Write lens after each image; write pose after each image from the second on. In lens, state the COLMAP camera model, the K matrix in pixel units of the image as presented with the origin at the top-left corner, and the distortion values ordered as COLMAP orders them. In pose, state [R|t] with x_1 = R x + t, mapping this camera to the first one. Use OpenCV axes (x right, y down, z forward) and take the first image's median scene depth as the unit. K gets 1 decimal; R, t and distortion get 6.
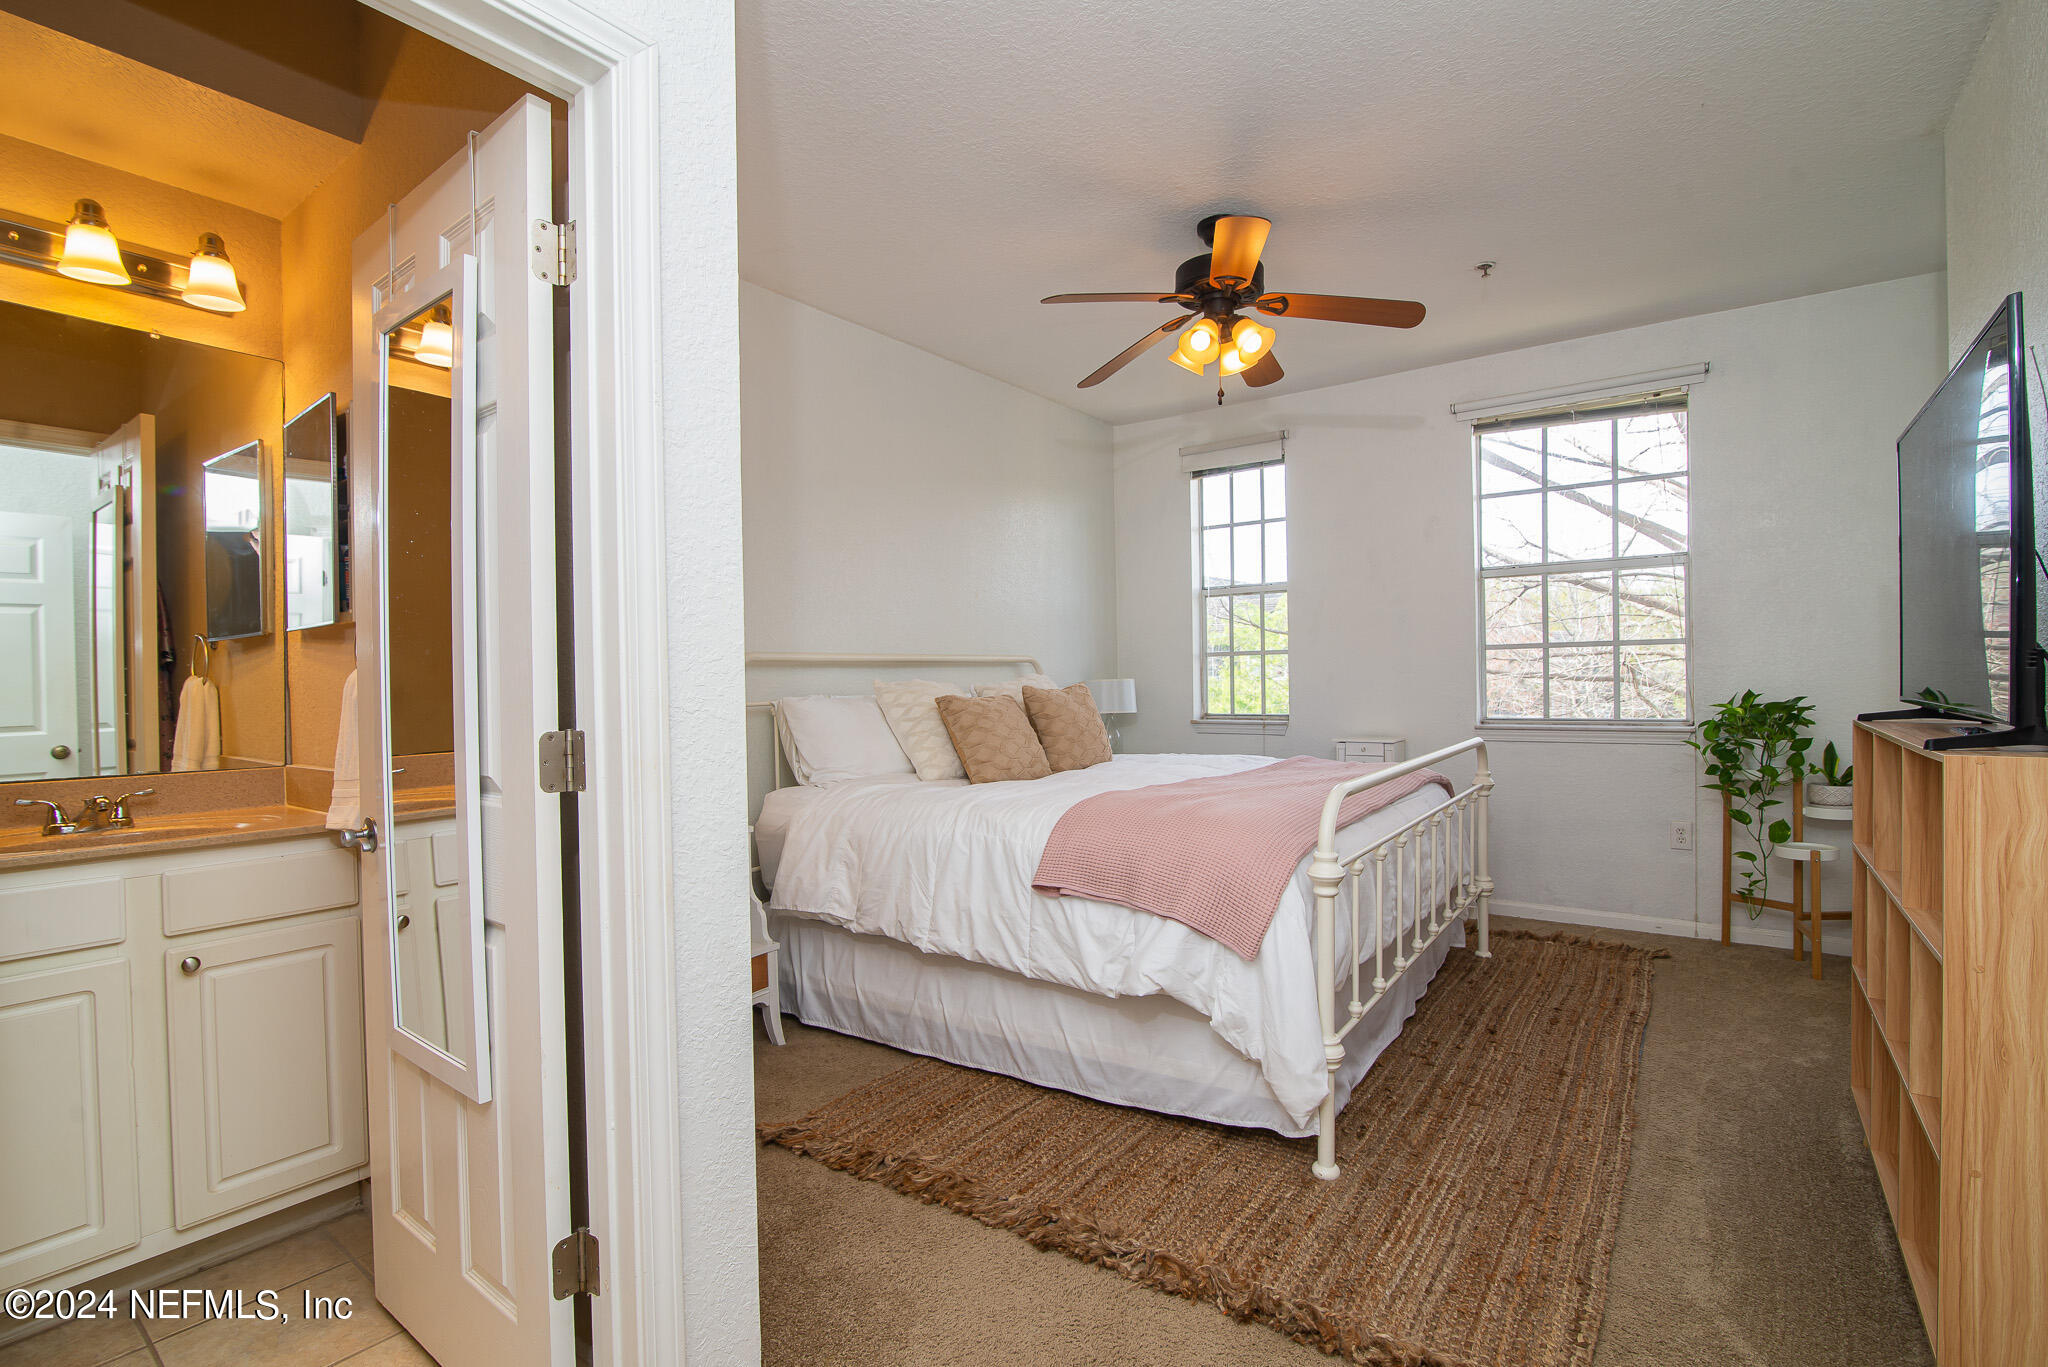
lens RADIAL K [[940.7, 0, 1018.6], [0, 940.7, 685.8], [0, 0, 1]] dist [-0.020960, 0.001295]
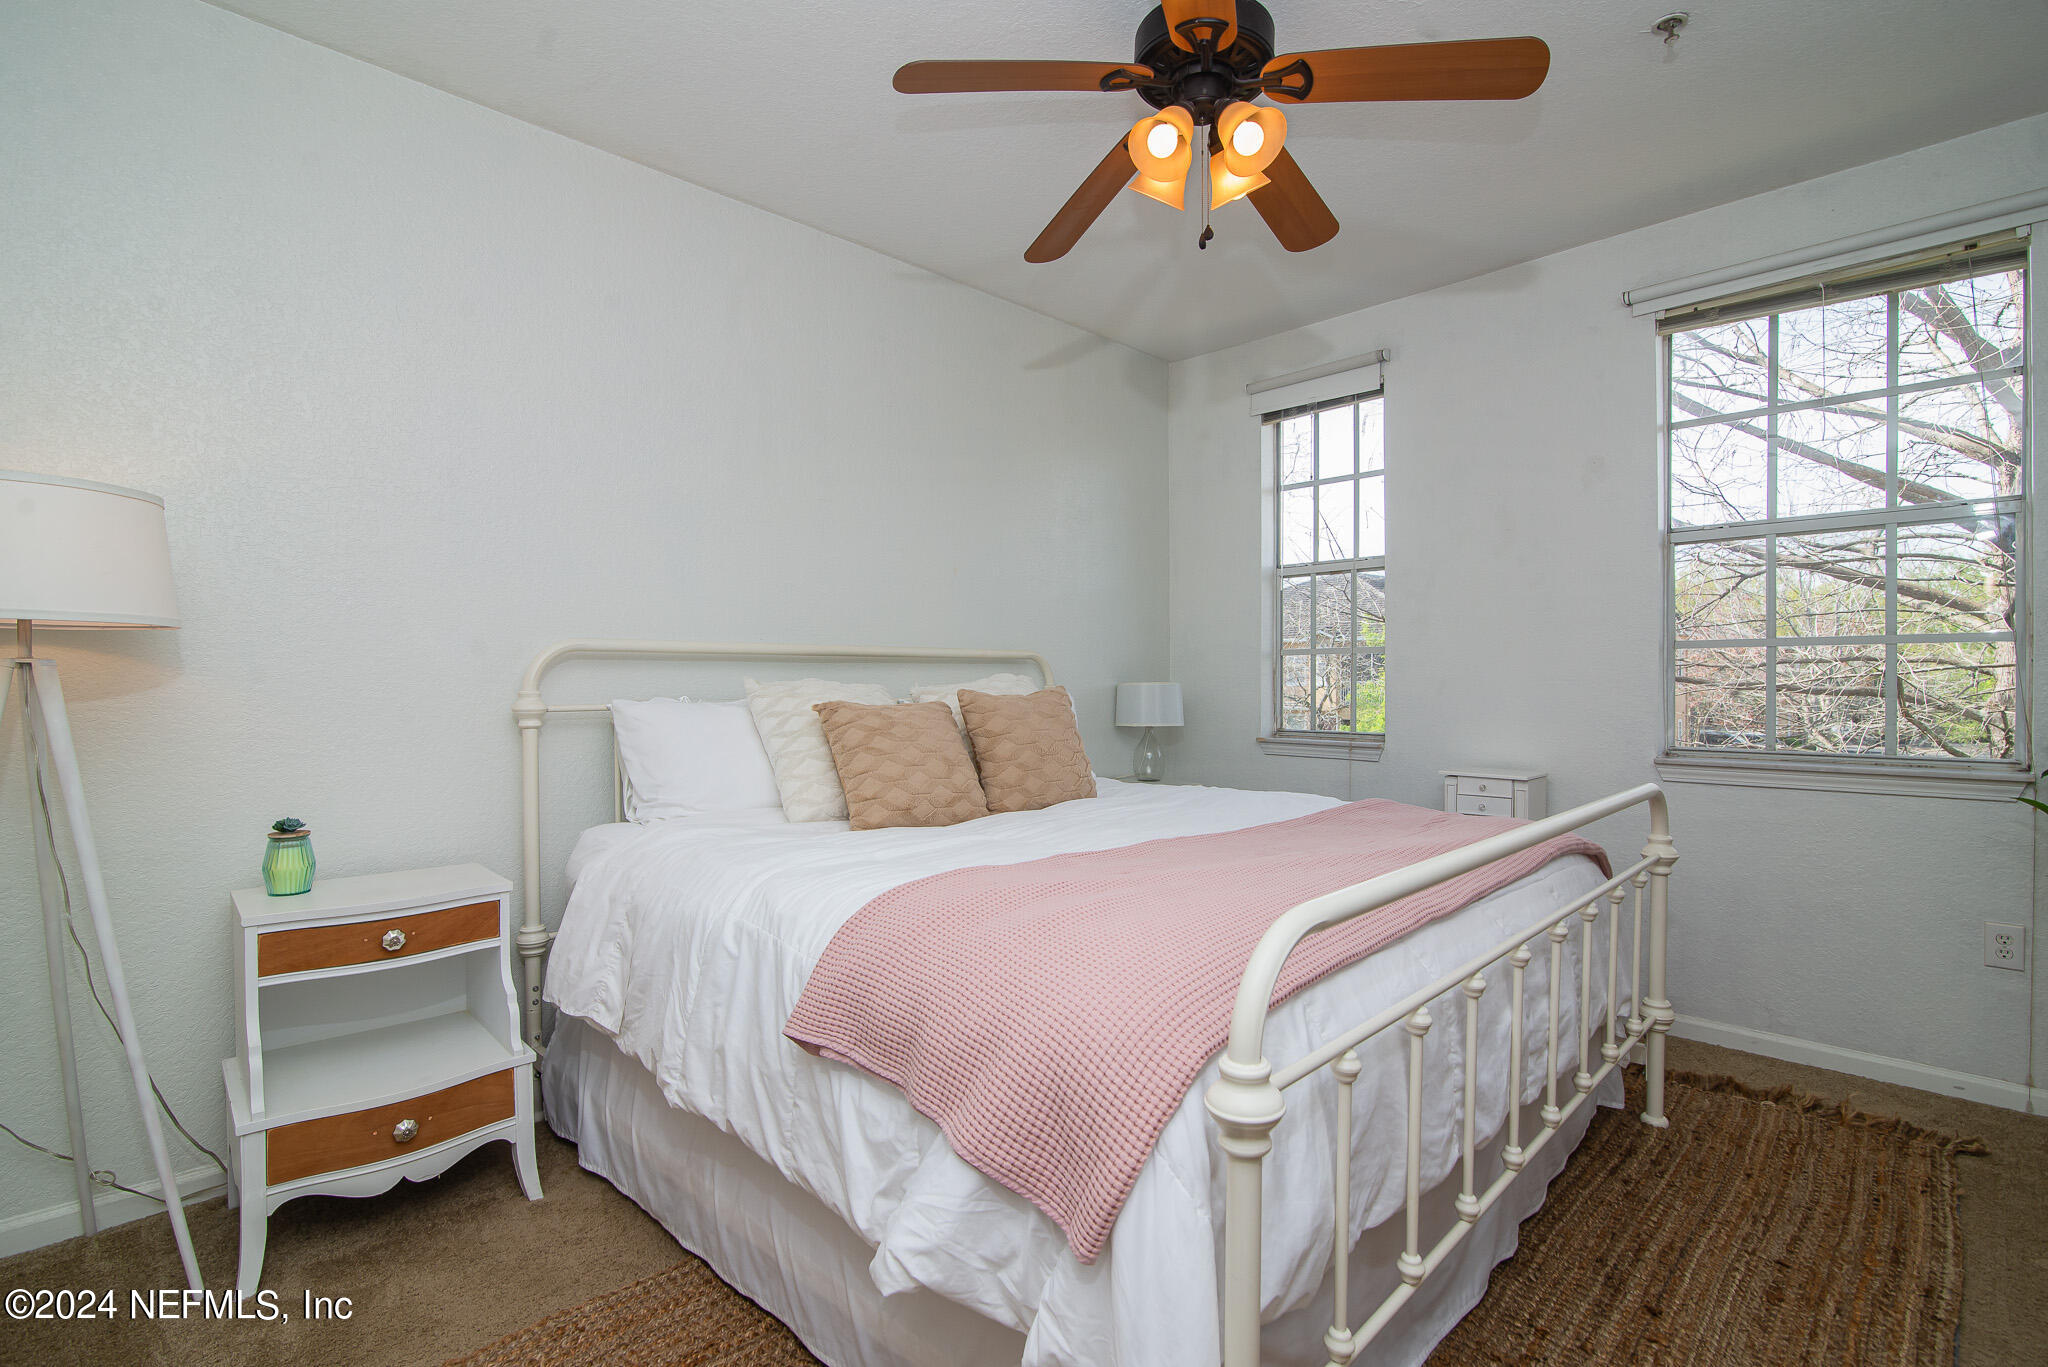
lens RADIAL K [[940.7, 0, 1018.6], [0, 940.7, 685.8], [0, 0, 1]] dist [-0.020960, 0.001295]
pose [[0.986130, 0.016554, -0.165146, 0.175565], [-0.016659, 0.999861, 0.000750, -0.004550], [0.165136, 0.002011, 0.986269, 0.314136]]
